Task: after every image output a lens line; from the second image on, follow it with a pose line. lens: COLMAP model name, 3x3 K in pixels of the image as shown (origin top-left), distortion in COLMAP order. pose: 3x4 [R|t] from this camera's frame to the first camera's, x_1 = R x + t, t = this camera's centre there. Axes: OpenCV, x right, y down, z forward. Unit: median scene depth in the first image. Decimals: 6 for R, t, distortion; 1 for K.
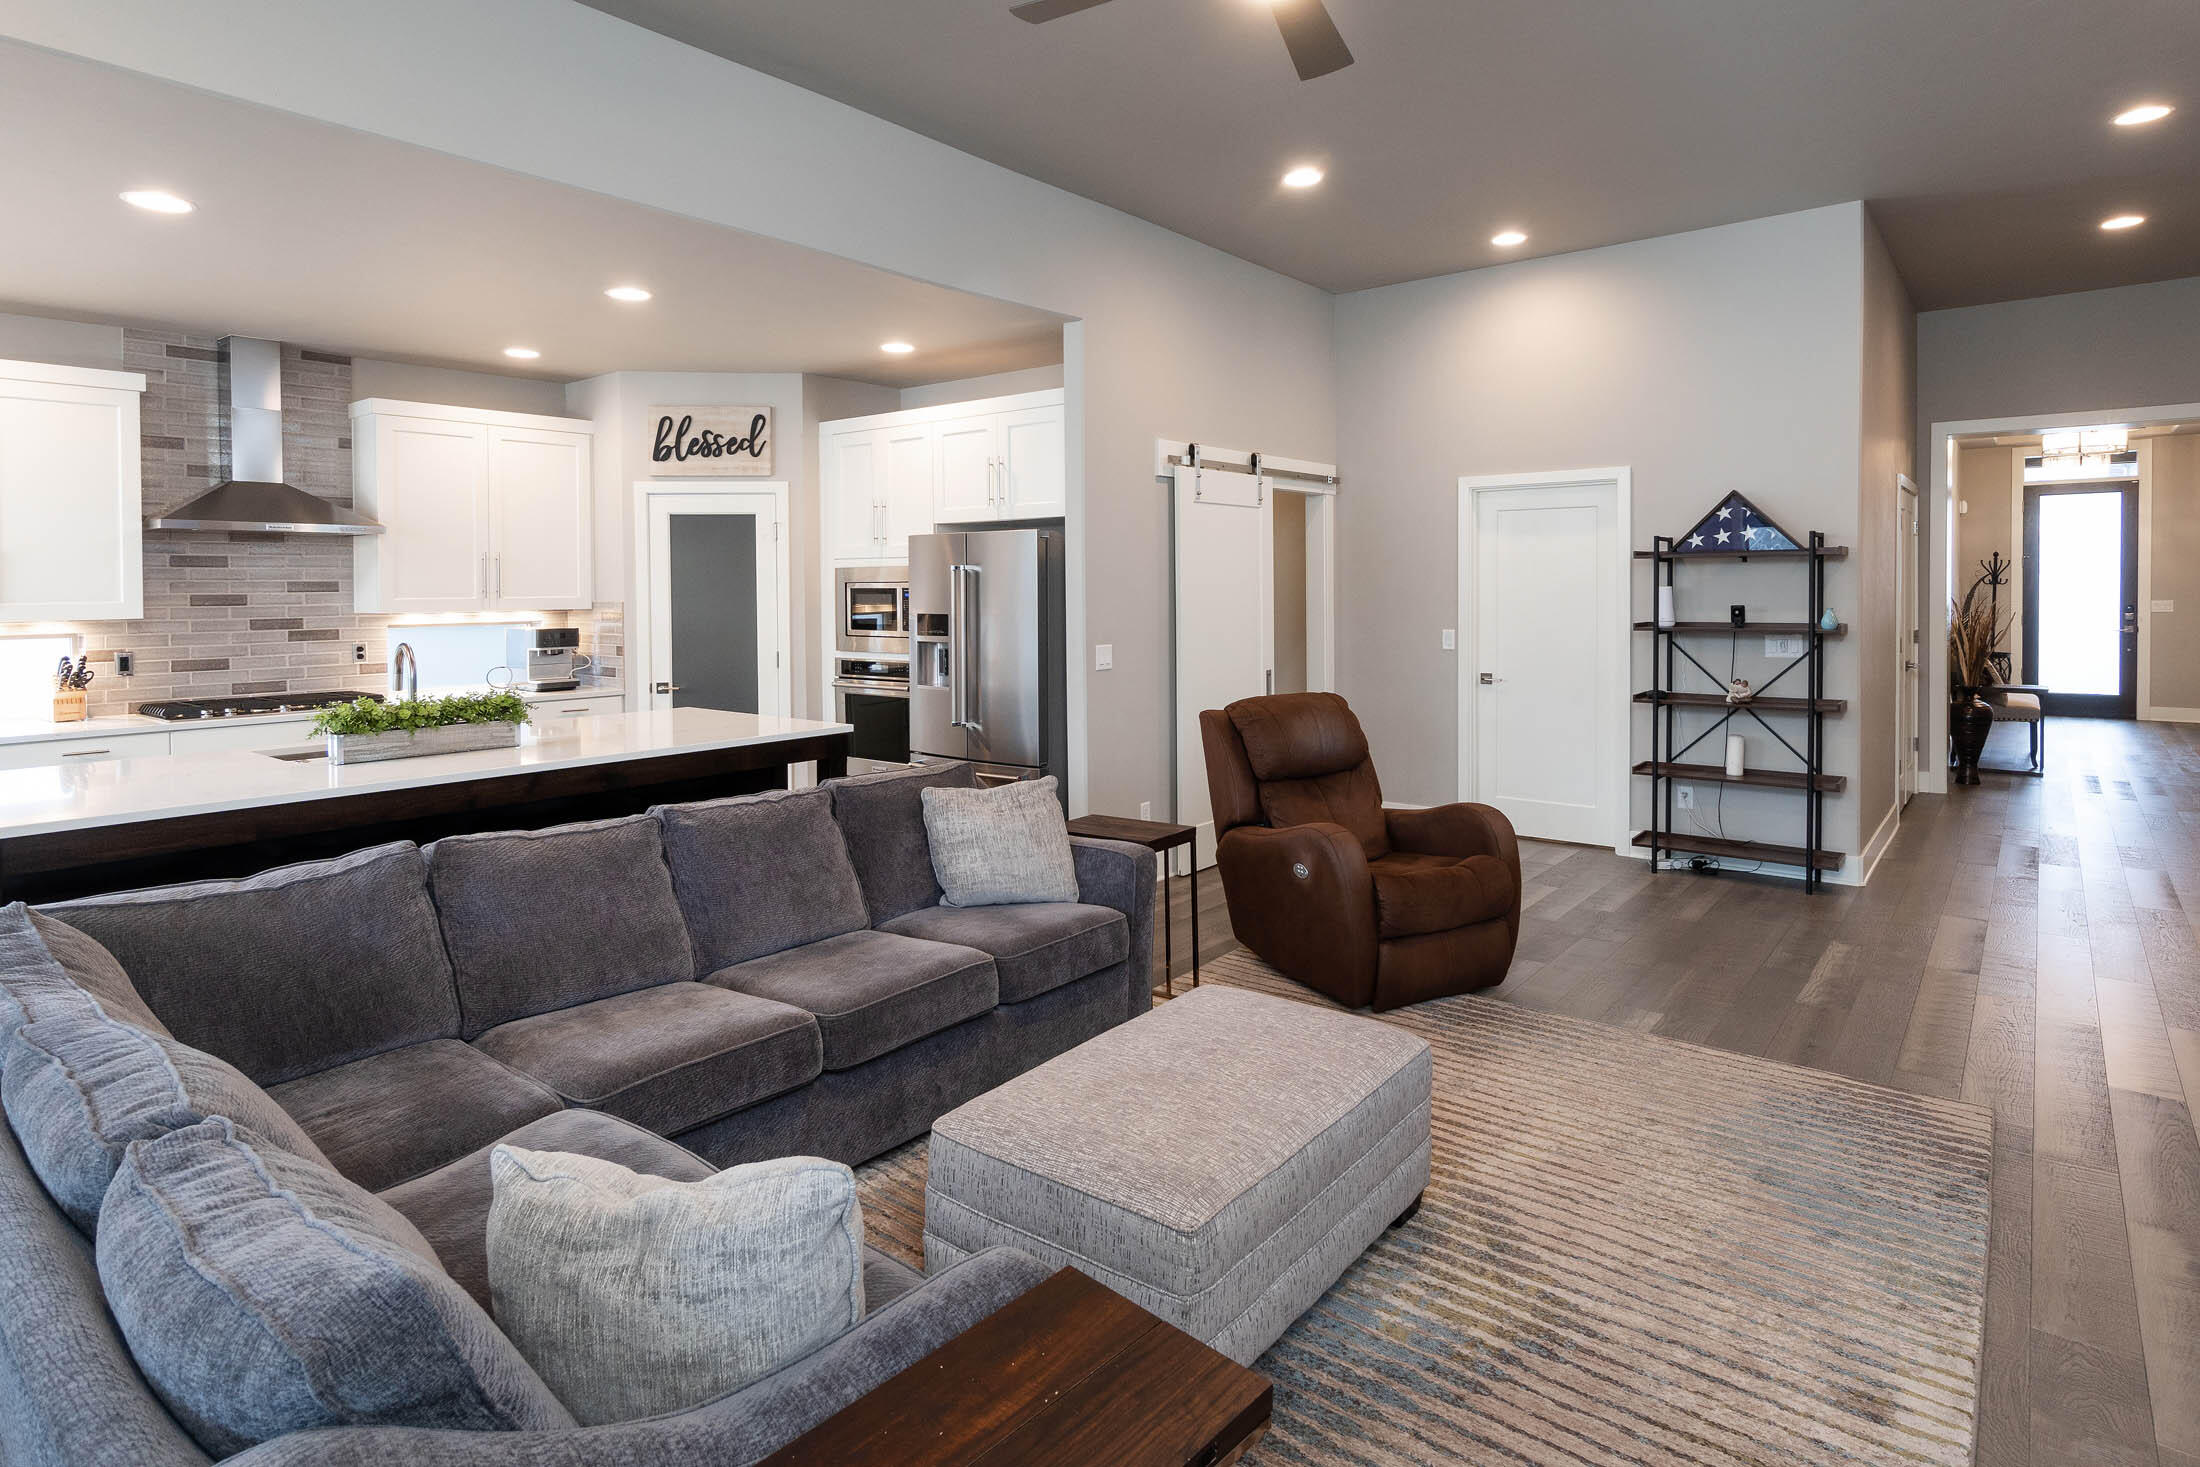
lens RADIAL K [[1151.2, 0, 1101.1], [0, 1151.2, 740.7], [0, 0, 1]] dist [-0.004226, 0.000563]
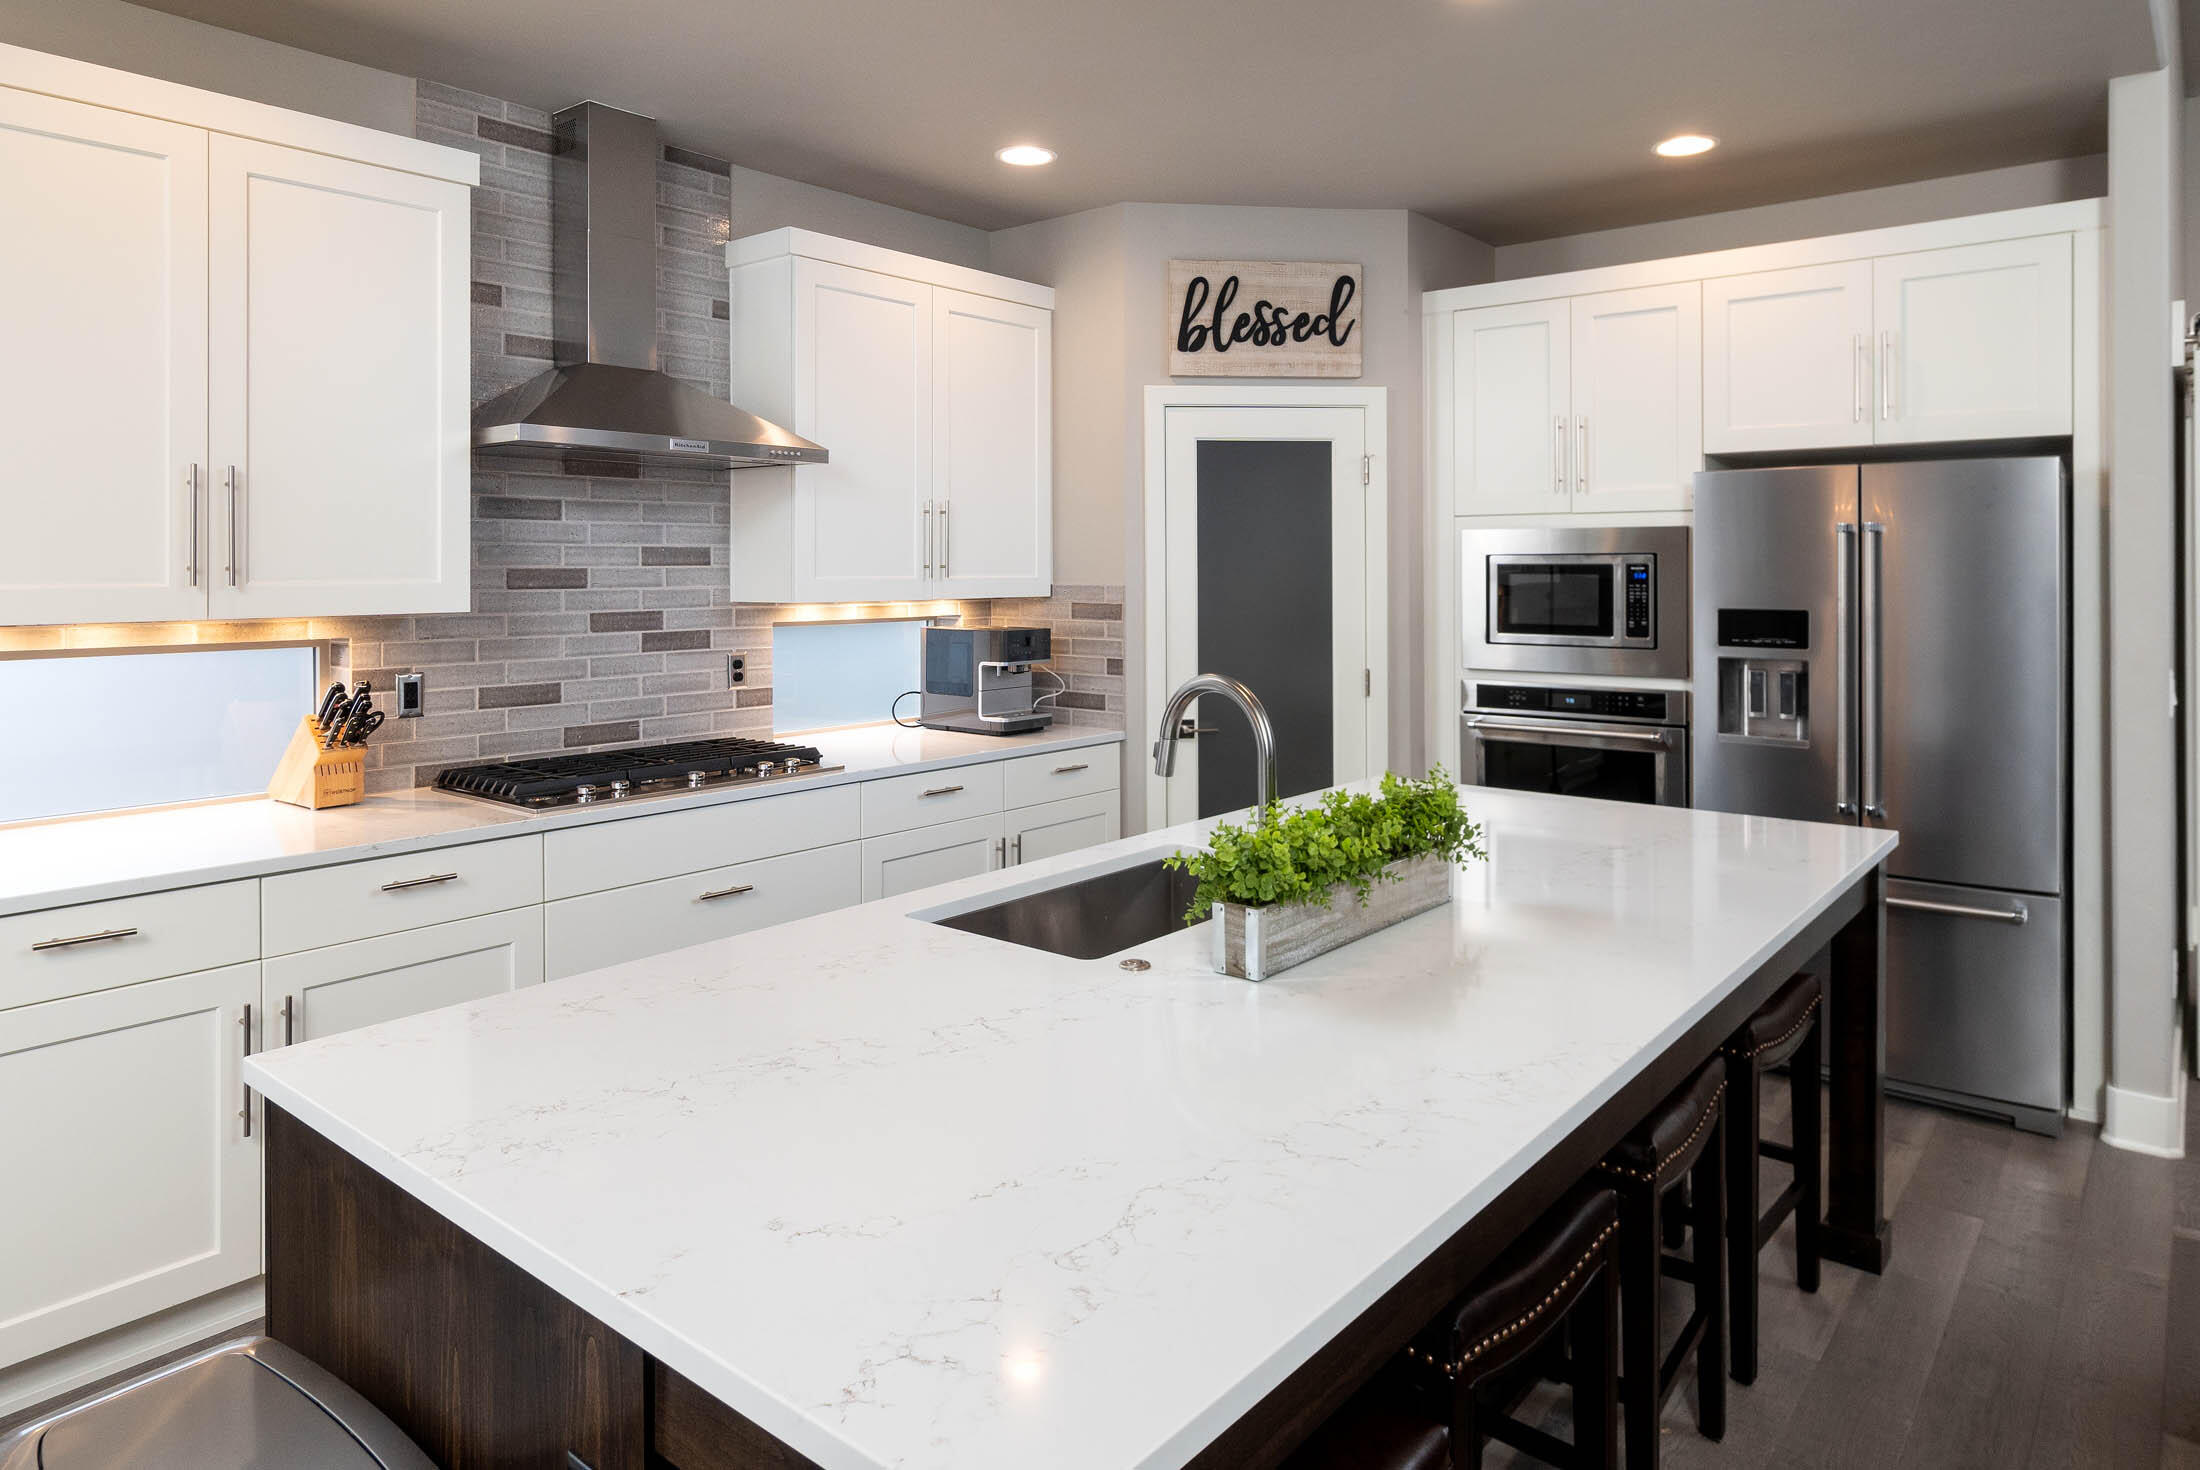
lens RADIAL K [[1353.0, 0, 1095.6], [0, 1353.0, 725.8], [0, 0, 1]] dist [0.001520, 0.000877]
pose [[0.999827, 0.007032, -0.017232, -0.417164], [-0.007310, 0.999843, -0.016114, -0.035992], [0.017116, 0.016237, 0.999722, 0.295895]]
